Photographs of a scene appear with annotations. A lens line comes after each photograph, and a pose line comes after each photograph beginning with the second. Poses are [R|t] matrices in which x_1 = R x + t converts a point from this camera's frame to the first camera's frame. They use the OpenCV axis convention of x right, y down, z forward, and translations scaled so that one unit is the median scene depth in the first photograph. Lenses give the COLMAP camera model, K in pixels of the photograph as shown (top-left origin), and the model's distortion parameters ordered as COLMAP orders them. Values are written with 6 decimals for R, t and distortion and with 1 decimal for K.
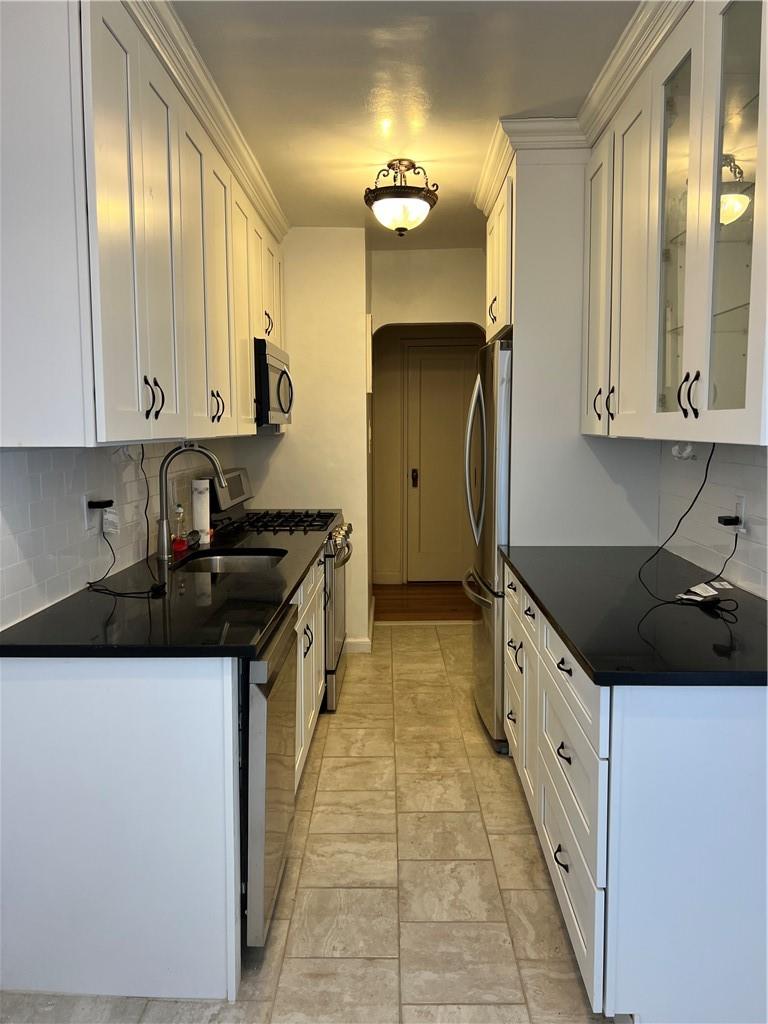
lens RADIAL K [[774.1, 0, 384.3], [0, 774.1, 509.6], [0, 0, 1]] dist [0.036175, -0.004099]
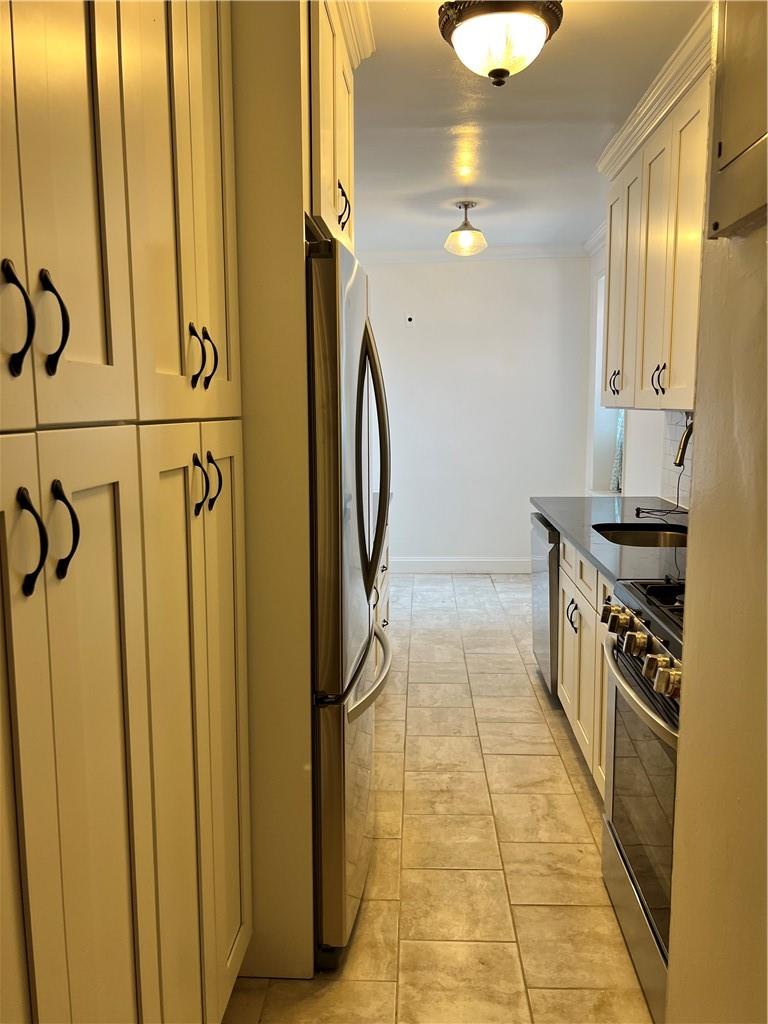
lens RADIAL K [[774.1, 0, 385.2], [0, 774.1, 508.9], [0, 0, 1]] dist [0.036175, -0.004099]
pose [[-0.999192, 0.004251, 0.039959, 0.096685], [0.014027, 0.968737, 0.247694, -0.204508], [-0.037657, 0.248054, -0.968014, 1.841953]]
